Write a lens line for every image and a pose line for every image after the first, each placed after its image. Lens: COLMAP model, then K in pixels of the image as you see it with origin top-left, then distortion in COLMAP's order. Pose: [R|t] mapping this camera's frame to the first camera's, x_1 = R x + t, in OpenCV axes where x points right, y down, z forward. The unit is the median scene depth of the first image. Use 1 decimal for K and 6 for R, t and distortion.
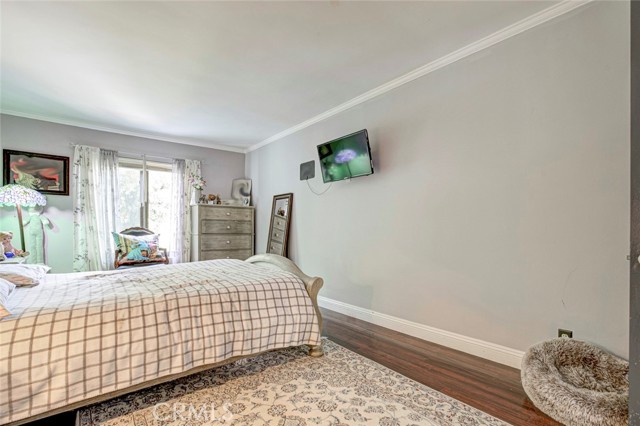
lens RADIAL K [[302.9, 0, 321.3], [0, 302.9, 232.5], [0, 0, 1]] dist [-0.000034, -0.000027]
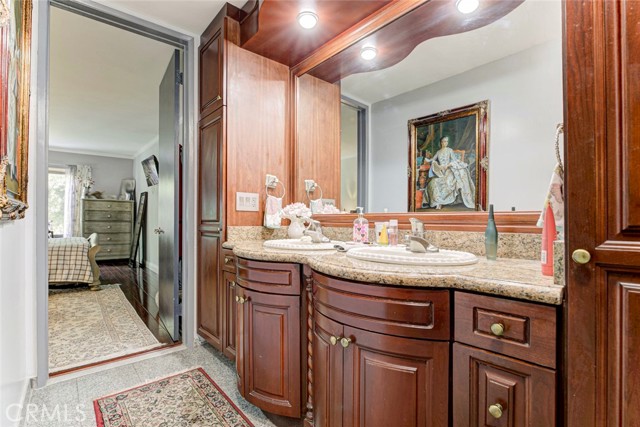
lens RADIAL K [[303.0, 0, 321.0], [0, 303.0, 218.4], [0, 0, 1]] dist [-0.003164, 0.000068]
pose [[0.999169, 0.005889, 0.040331, 0.684045], [-0.005305, 0.999880, -0.014570, 0.008541], [-0.040412, 0.014344, 0.999080, -0.444062]]
